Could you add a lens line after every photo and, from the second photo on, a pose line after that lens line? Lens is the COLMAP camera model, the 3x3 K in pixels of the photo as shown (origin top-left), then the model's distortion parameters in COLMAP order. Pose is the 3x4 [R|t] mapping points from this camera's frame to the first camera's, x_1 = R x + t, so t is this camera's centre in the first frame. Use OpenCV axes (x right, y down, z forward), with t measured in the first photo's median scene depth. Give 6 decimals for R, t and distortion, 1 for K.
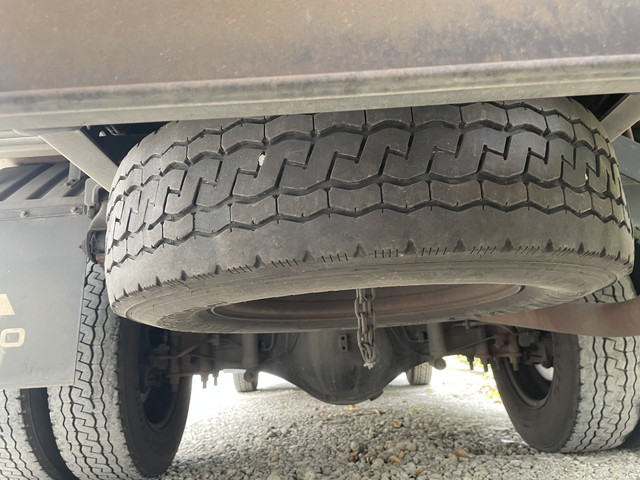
lens RADIAL K [[489.4, 0, 327.6], [0, 489.4, 235.3], [0, 0, 1]] dist [0.078497, -0.107550]
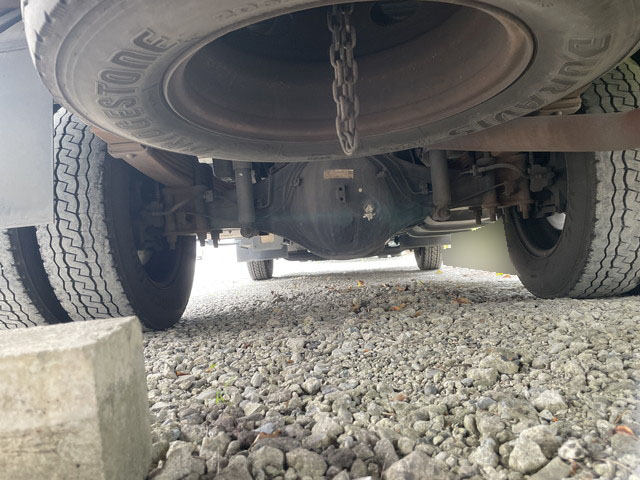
lens RADIAL K [[489.4, 0, 318.6], [0, 489.4, 233.1], [0, 0, 1]] dist [0.078497, -0.107550]
pose [[0.998531, -0.025508, -0.047812, 0.036070], [0.034330, 0.980419, 0.193908, 0.121906], [0.041929, -0.195264, 0.979854, 0.062770]]
